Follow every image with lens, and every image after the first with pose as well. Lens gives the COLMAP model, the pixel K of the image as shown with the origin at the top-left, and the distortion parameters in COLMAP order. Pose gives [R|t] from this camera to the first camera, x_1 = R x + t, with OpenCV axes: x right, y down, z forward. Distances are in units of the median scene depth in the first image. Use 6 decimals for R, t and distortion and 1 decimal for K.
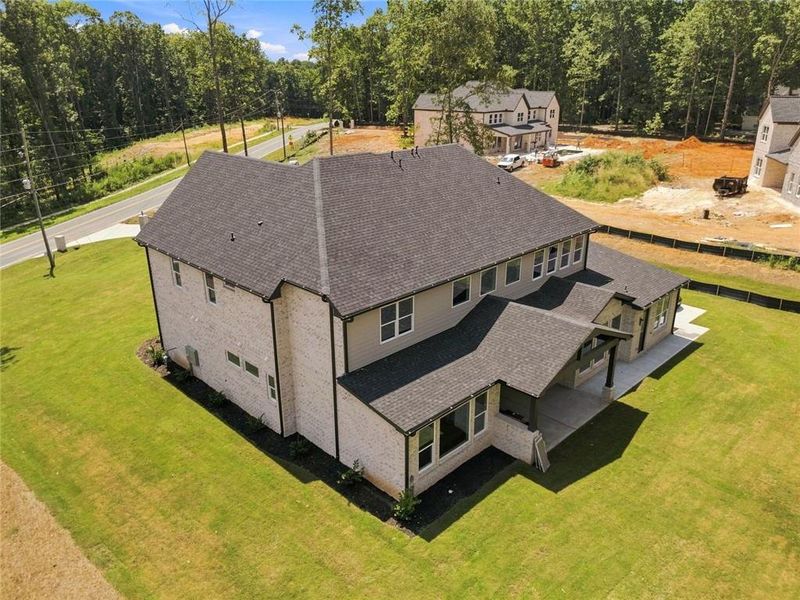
lens RADIAL K [[600.8, 0, 400.0], [0, 600.8, 300.0], [0, 0, 1]] dist [0.031461, -0.003946]
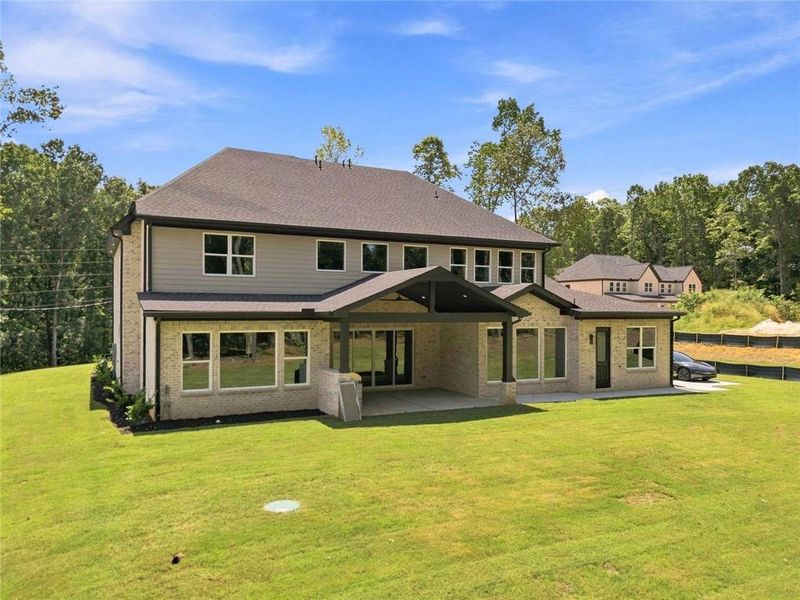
lens RADIAL K [[619.1, 0, 400.0], [0, 619.1, 300.0], [0, 0, 1]] dist [0.037014, -0.000157]
pose [[0.955723, 0.002614, -0.294258, 0.118561], [-0.109312, 0.931563, -0.346759, 0.089798], [0.273213, 0.363572, 0.890601, 0.053029]]
